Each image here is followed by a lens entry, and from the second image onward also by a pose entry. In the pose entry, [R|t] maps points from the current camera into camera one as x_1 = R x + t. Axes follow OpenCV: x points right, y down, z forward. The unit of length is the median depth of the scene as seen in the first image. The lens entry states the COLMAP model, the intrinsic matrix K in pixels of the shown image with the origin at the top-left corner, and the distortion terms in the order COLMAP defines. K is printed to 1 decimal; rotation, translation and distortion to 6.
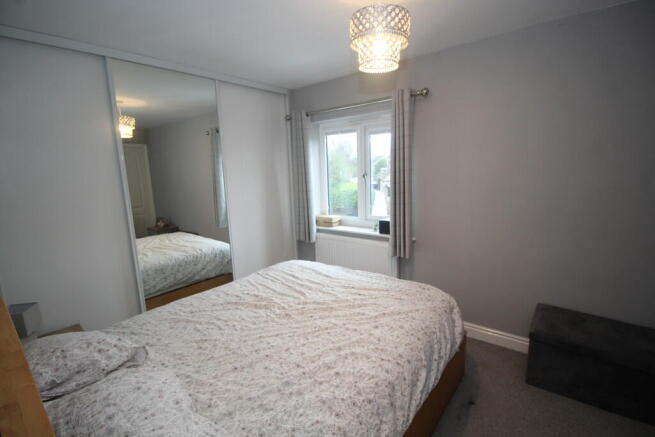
lens RADIAL K [[304.6, 0, 327.1], [0, 304.6, 217.6], [0, 0, 1]] dist [-0.005627, -0.000858]
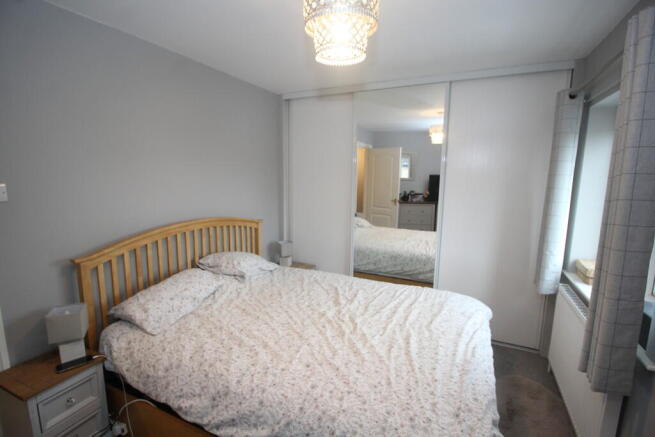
lens RADIAL K [[304.6, 0, 327.1], [0, 304.6, 217.2], [0, 0, 1]] dist [-0.005627, -0.000858]
pose [[0.231465, 0.180511, -0.955950, 0.913427], [-0.176999, 0.974048, 0.141072, -0.185565], [0.956606, 0.136549, 0.257408, 0.752284]]
